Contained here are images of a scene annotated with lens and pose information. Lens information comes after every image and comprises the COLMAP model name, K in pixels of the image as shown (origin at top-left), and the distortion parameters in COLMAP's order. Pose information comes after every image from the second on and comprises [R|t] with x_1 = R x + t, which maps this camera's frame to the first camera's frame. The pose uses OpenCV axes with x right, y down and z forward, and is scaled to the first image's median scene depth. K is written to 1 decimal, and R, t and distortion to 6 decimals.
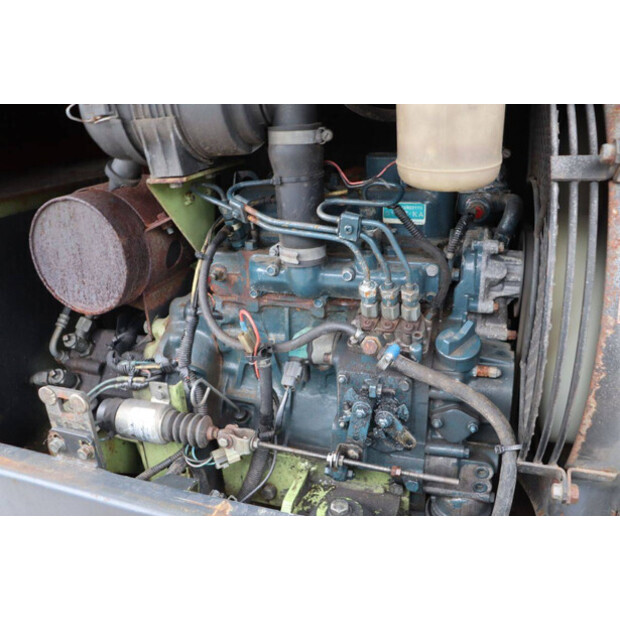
lens RADIAL K [[543.4, 0, 310.0], [0, 543.4, 310.0], [0, 0, 1]] dist [-0.201606, 0.206703]
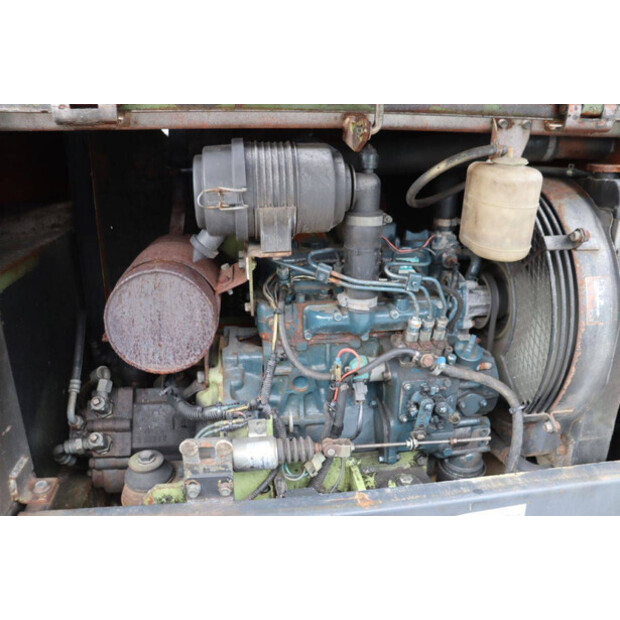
lens RADIAL K [[543.4, 0, 310.0], [0, 543.4, 310.0], [0, 0, 1]] dist [-0.201606, 0.206703]
pose [[0.884552, -0.104049, 0.454688, -0.772018], [0.123189, 0.992304, -0.012576, -0.085755], [-0.449880, 0.067137, 0.890562, -0.160627]]
